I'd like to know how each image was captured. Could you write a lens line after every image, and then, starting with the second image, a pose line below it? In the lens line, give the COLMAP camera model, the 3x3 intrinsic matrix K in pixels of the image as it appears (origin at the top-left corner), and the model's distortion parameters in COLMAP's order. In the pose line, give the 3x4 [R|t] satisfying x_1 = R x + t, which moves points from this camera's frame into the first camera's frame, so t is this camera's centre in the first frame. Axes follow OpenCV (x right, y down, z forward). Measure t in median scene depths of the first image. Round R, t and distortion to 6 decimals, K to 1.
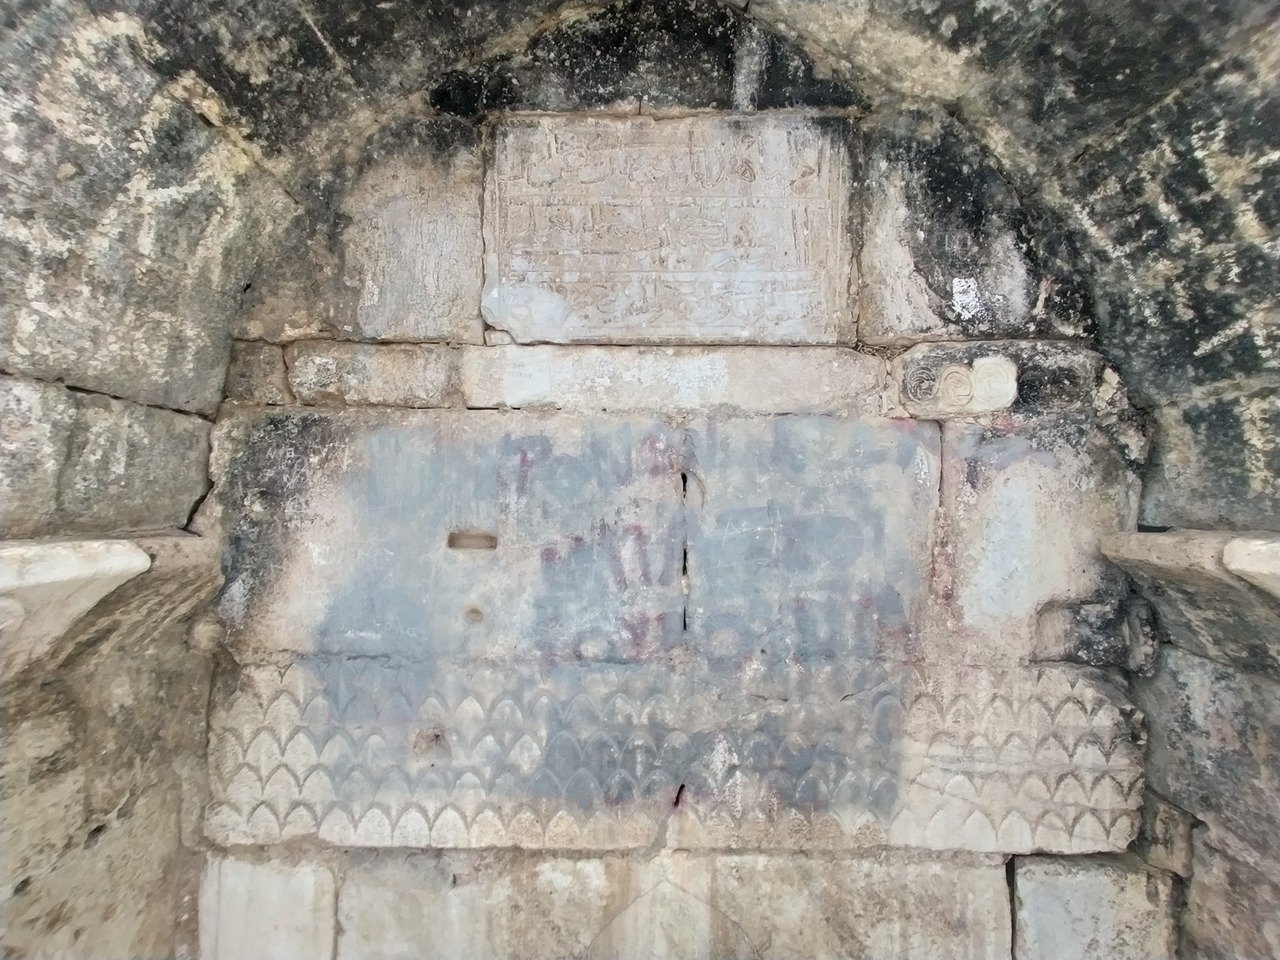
lens RADIAL K [[578.8, 0, 651.6], [0, 578.8, 490.9], [0, 0, 1]] dist [-0.019253, 0.009659]
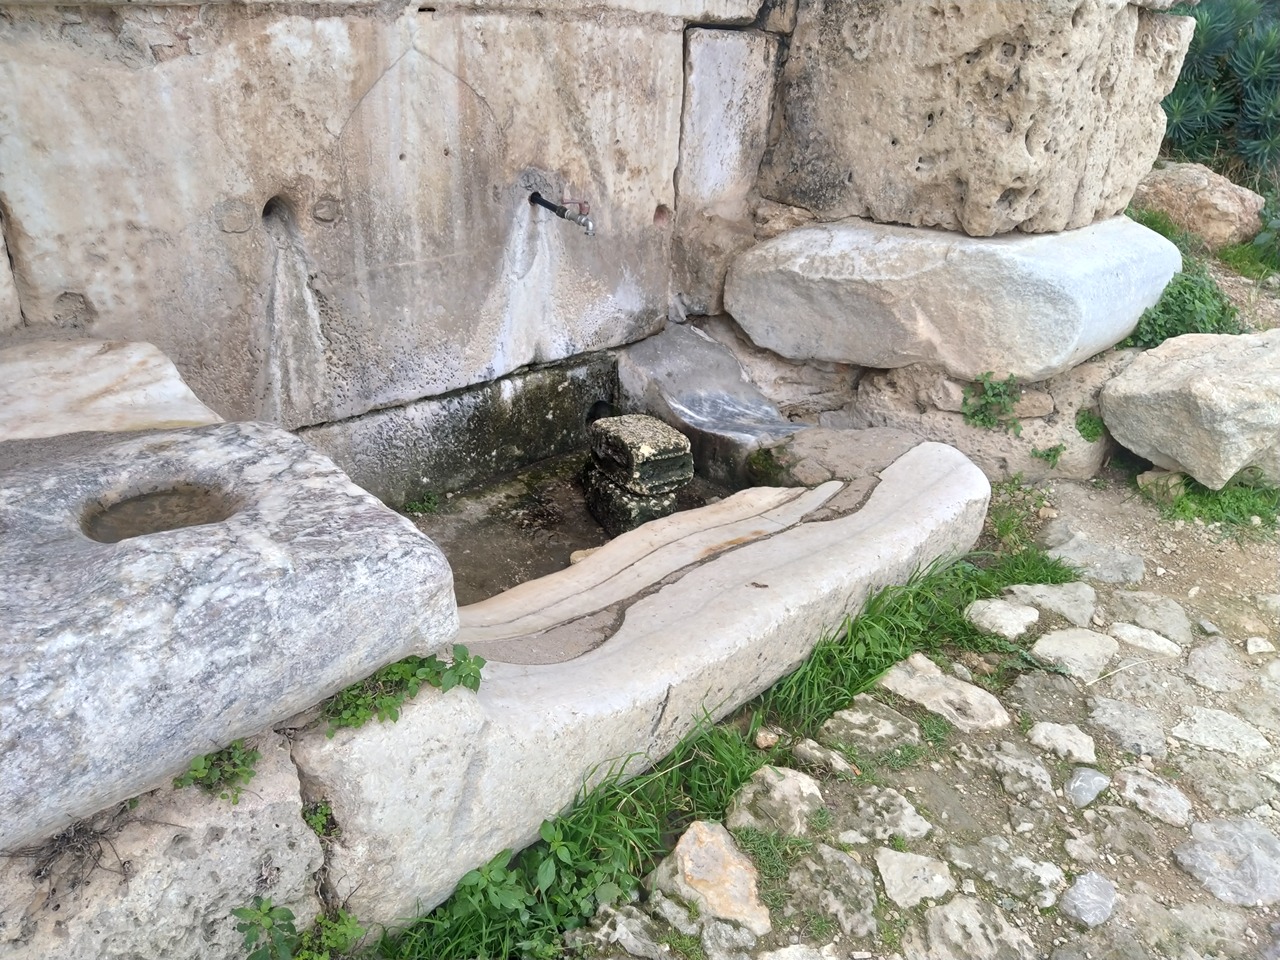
lens RADIAL K [[940.8, 0, 640.0], [0, 940.8, 480.0], [0, 0, 1]] dist [0.109236, -0.160624]
pose [[0.699546, -0.306871, 0.645341, -0.838869], [-0.063275, 0.872948, 0.483692, 0.530600], [-0.711780, -0.379199, 0.591250, -0.302824]]
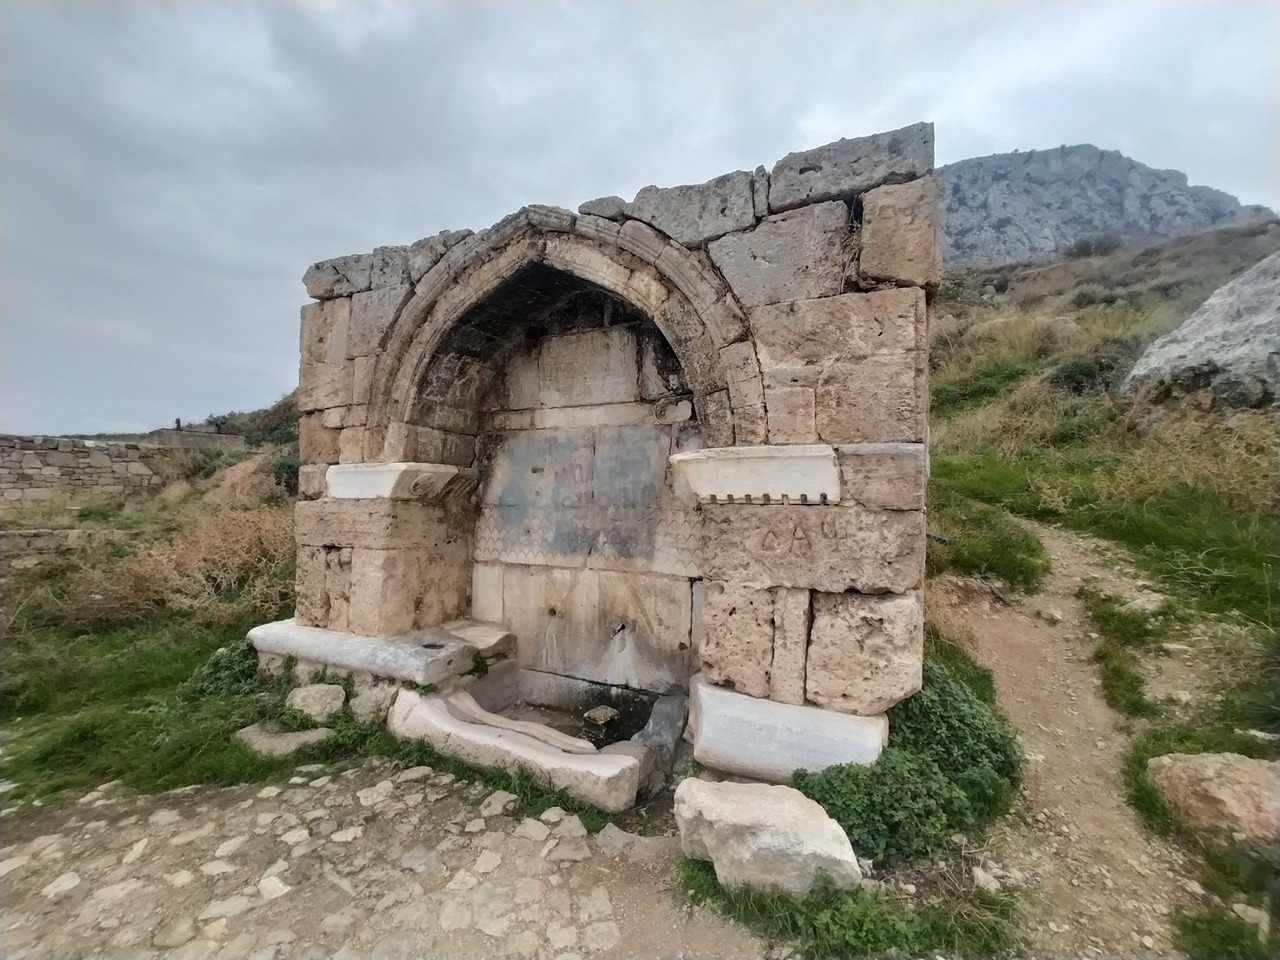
lens RADIAL K [[578.8, 0, 651.6], [0, 578.8, 490.9], [0, 0, 1]] dist [-0.019253, 0.009659]
pose [[0.896547, -0.006369, -0.442903, 1.721249], [0.005089, 0.999979, -0.004078, 0.221259], [0.442920, 0.001402, 0.896560, -1.640694]]
